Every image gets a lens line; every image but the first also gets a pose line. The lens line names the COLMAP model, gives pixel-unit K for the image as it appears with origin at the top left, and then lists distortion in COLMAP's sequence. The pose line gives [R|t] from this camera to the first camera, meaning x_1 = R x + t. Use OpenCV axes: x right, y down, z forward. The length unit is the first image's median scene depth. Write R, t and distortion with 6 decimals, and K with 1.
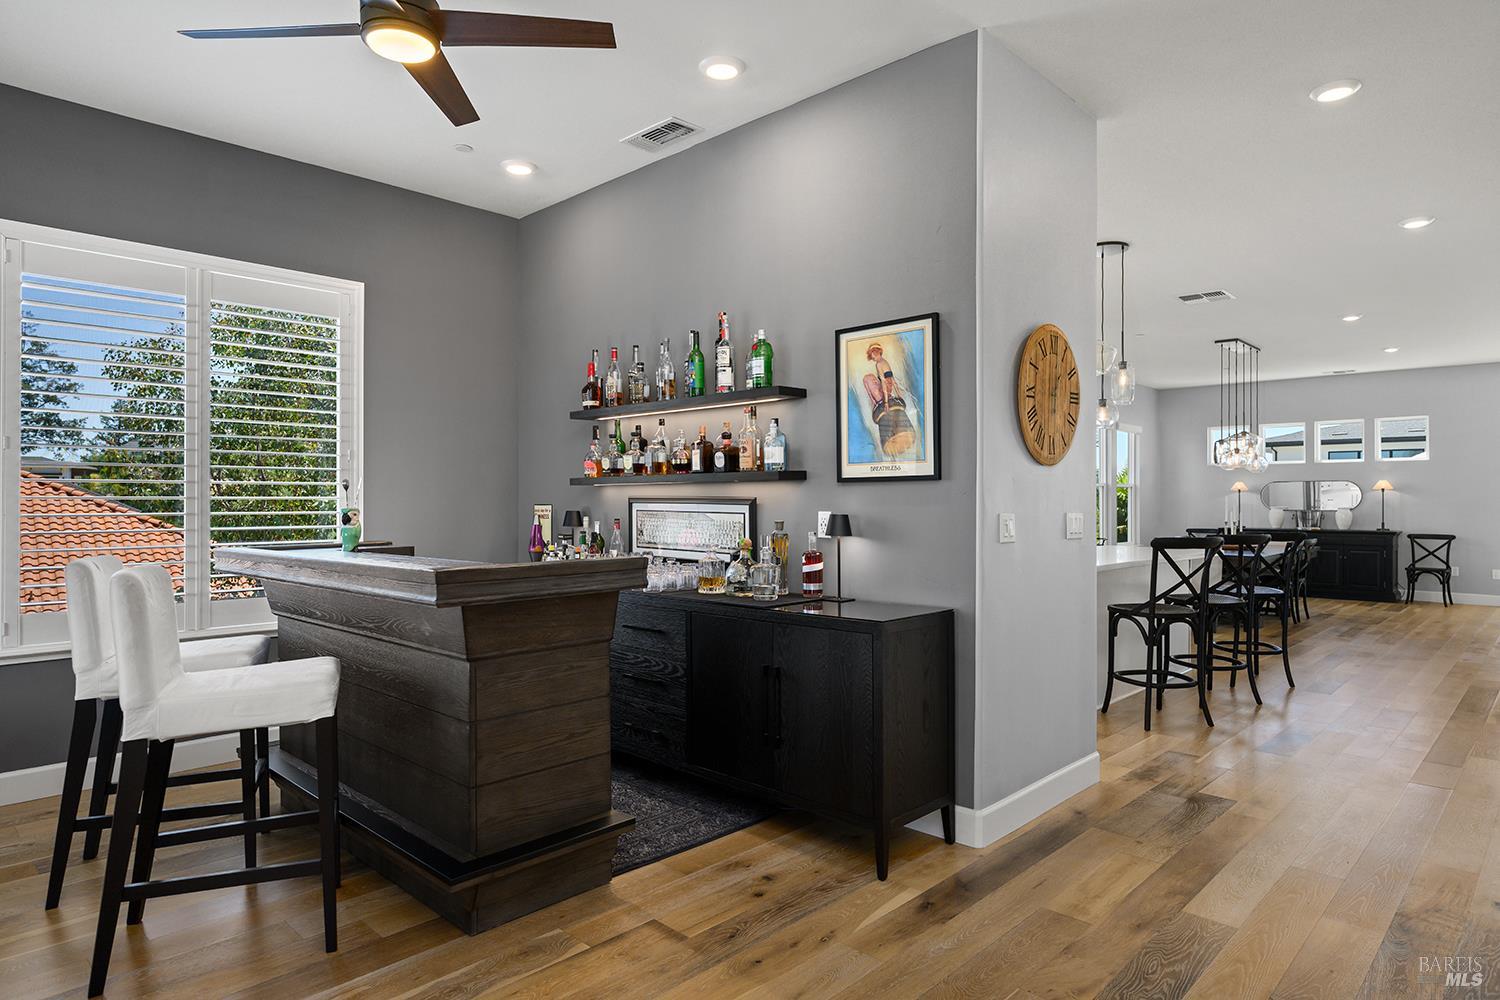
lens RADIAL K [[868.3, 0, 753.2], [0, 868.3, 495.0], [0, 0, 1]] dist [0.000353, 0.000534]
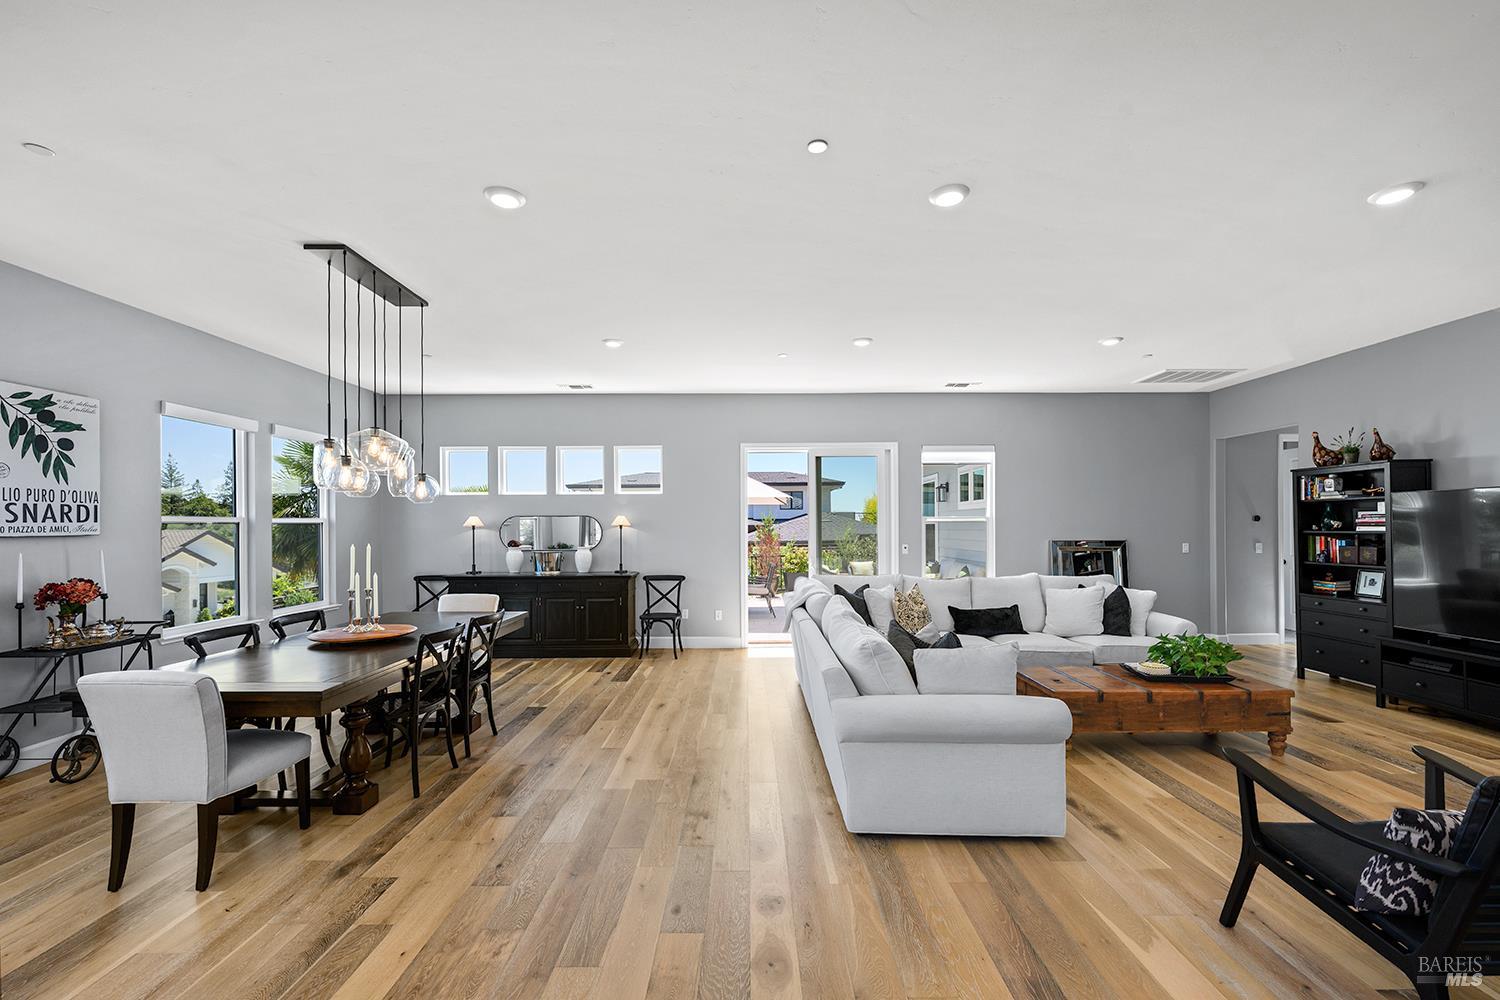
lens RADIAL K [[625.2, 0, 752.1], [0, 625.2, 526.3], [0, 0, 1]] dist [-0.000678, -0.000321]
pose [[0.720070, -0.006597, 0.693870, 1.115562], [0.001648, 0.999968, 0.007797, -0.032406], [-0.693899, -0.004471, 0.720058, 1.319801]]
